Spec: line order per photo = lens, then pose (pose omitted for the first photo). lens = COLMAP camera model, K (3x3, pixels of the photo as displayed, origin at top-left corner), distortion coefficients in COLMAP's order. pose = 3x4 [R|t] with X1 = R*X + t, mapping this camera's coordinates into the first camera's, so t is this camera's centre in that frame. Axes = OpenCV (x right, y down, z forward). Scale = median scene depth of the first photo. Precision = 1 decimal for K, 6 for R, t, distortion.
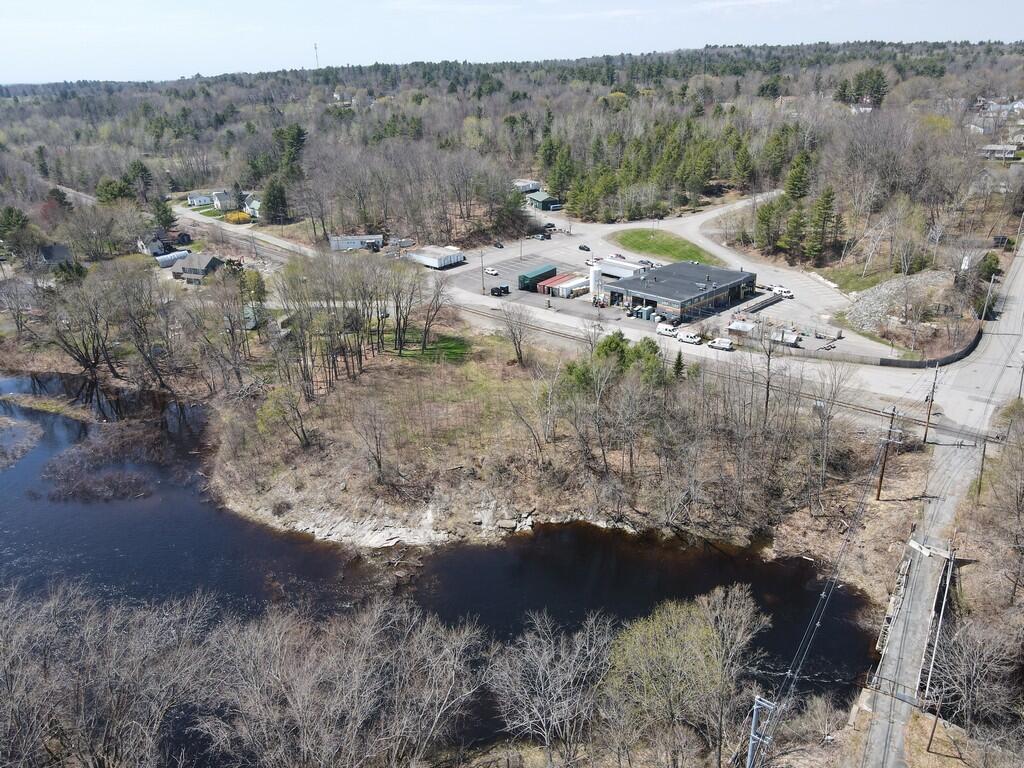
lens RADIAL K [[752.1, 0, 511.9], [0, 752.1, 379.8], [0, 0, 1]] dist [-0.010831, 0.048284]
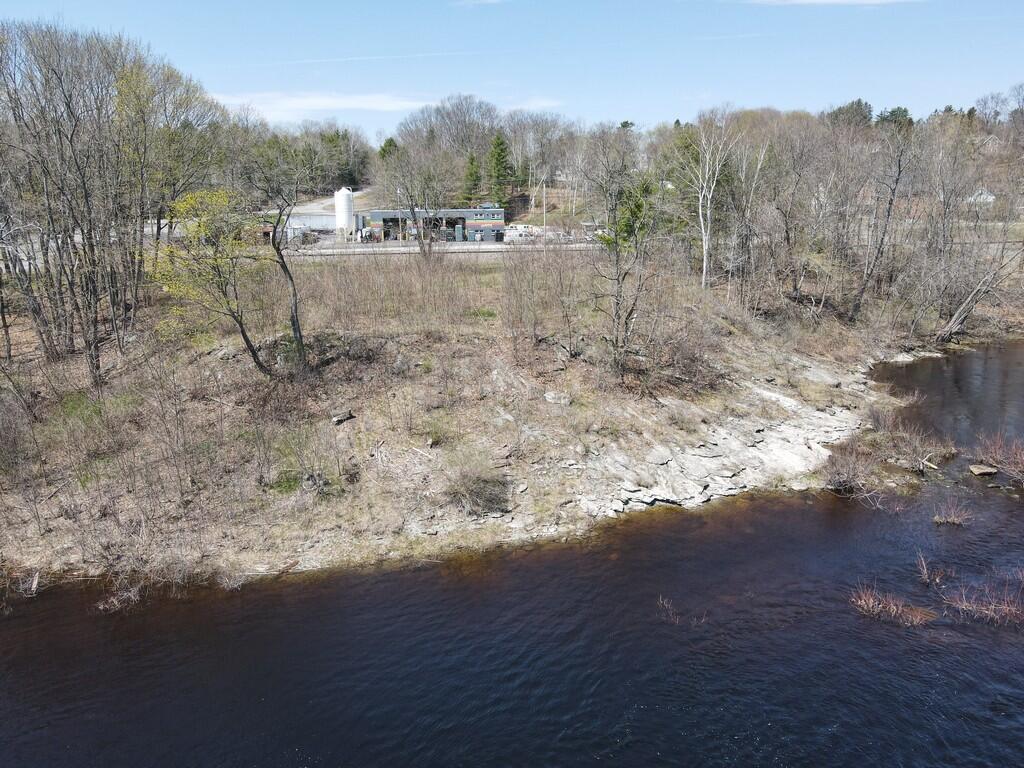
lens RADIAL K [[752.1, 0, 511.9], [0, 752.1, 379.8], [0, 0, 1]] dist [-0.010831, 0.048284]
pose [[0.659951, -0.147818, 0.736624, -0.489535], [0.278117, 0.958869, -0.056753, 0.145090], [-0.697937, 0.242322, 0.673917, 0.763197]]
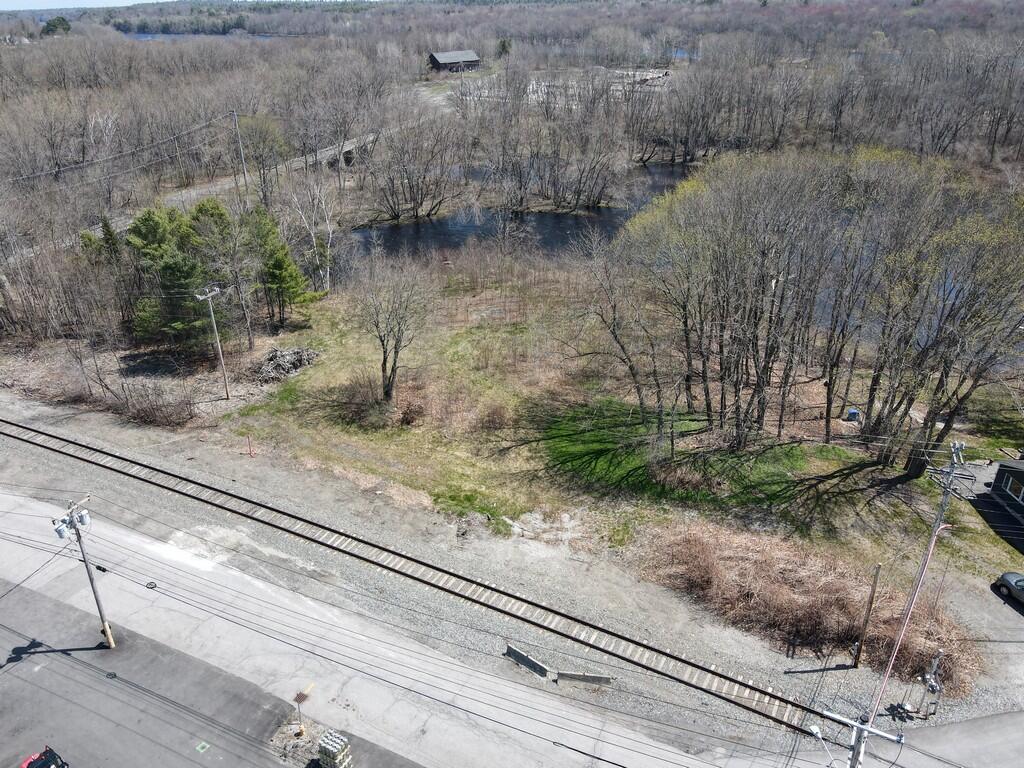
lens RADIAL K [[750.4, 0, 511.7], [0, 750.4, 380.0], [0, 0, 1]] dist [0.006564, 0.013670]
pose [[-0.962635, 0.160690, -0.217976, 0.047864], [-0.058923, 0.661350, 0.747760, -0.478243], [0.264316, 0.732663, -0.627170, 1.667690]]
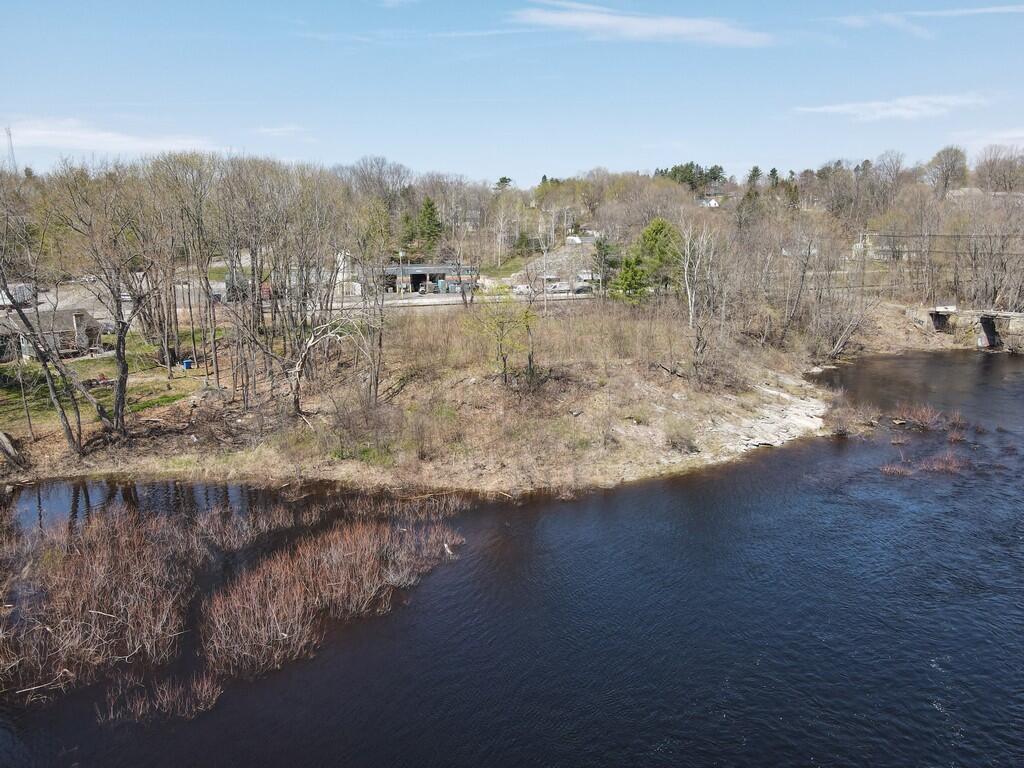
lens RADIAL K [[750.4, 0, 511.7], [0, 750.4, 380.0], [0, 0, 1]] dist [0.006564, 0.013670]
pose [[0.478564, -0.138219, 0.867105, -0.807732], [0.334712, 0.941684, -0.034624, 0.102175], [-0.811754, 0.306800, 0.496920, 0.790180]]
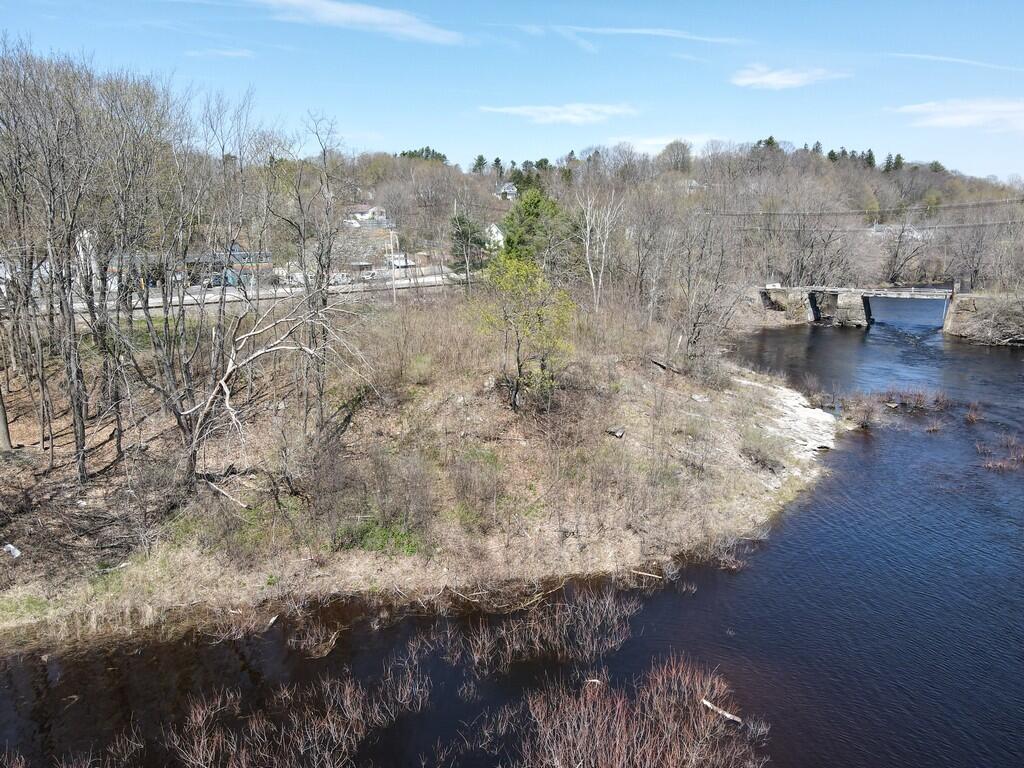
lens RADIAL K [[756.9, 0, 514.1], [0, 756.9, 356.3], [0, 0, 1]] dist [0.005426, 0.007520]
pose [[0.102243, -0.139951, 0.984866, -0.715445], [0.388671, 0.916975, 0.089954, 0.022820], [-0.915686, 0.373592, 0.148149, 1.012173]]
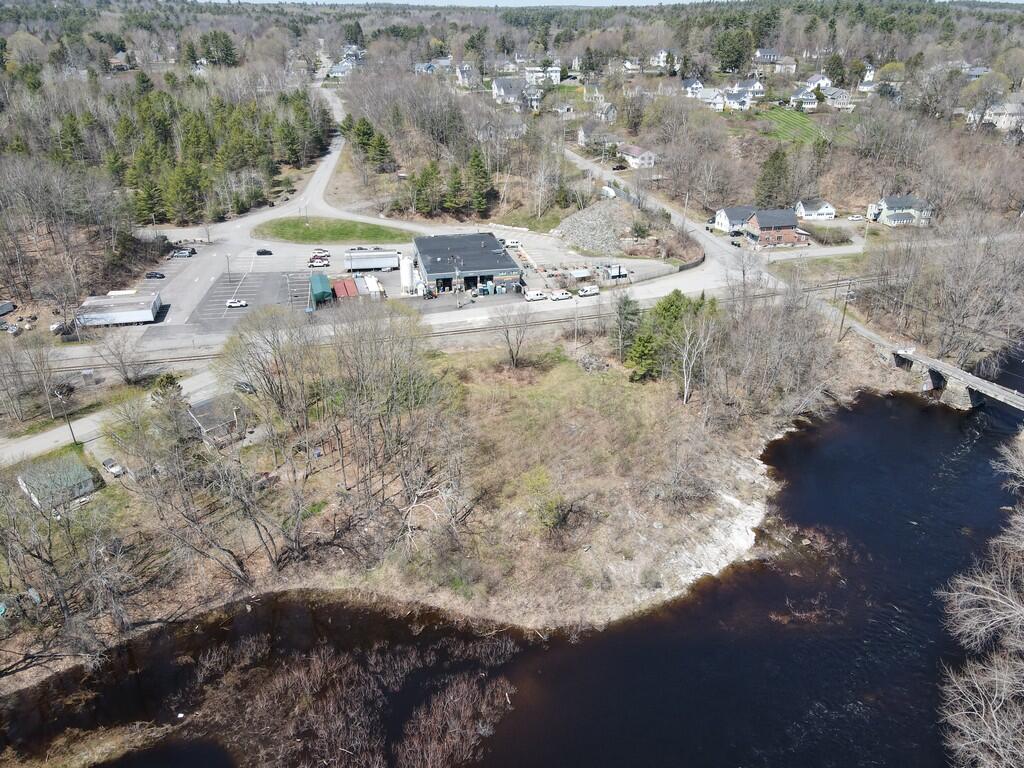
lens RADIAL K [[750.4, 0, 511.7], [0, 750.4, 380.0], [0, 0, 1]] dist [0.006564, 0.013670]
pose [[0.521458, -0.356323, 0.775316, -0.950577], [0.313207, 0.925138, 0.214524, -0.270832], [-0.793714, 0.130969, 0.594024, 0.564790]]
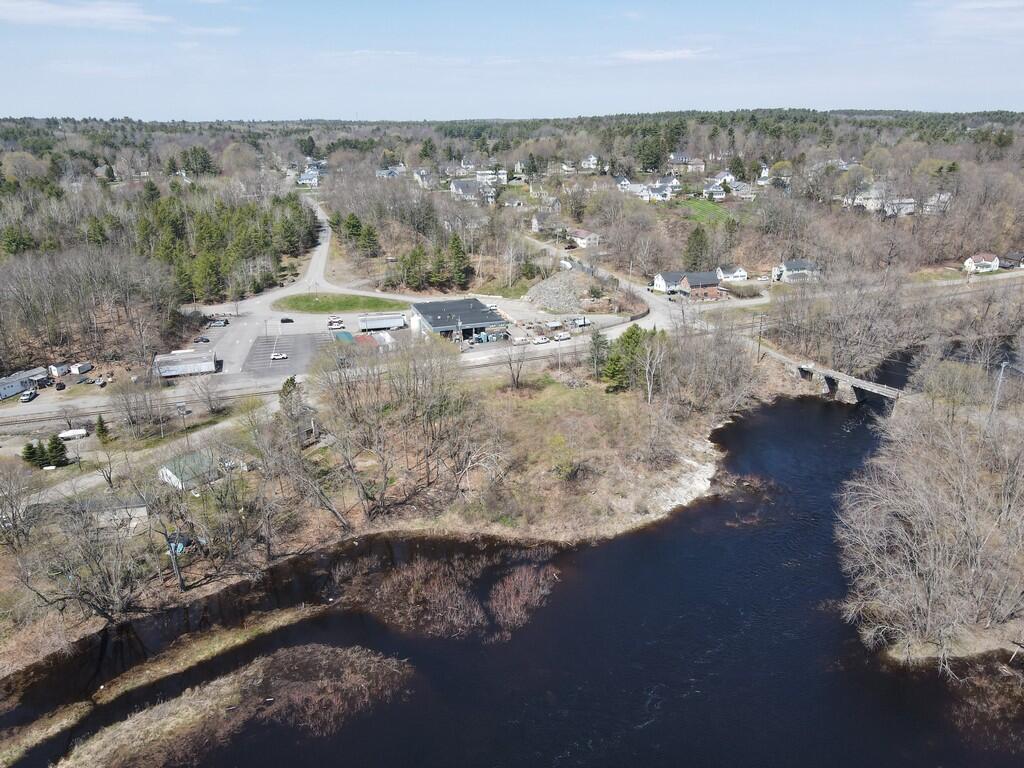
lens RADIAL K [[752.1, 0, 511.9], [0, 752.1, 379.8], [0, 0, 1]] dist [-0.010831, 0.048284]
pose [[0.437018, -0.276421, 0.855925, -1.342818], [0.346254, 0.929971, 0.123543, -0.240031], [-0.830135, 0.242377, 0.502126, 0.495830]]
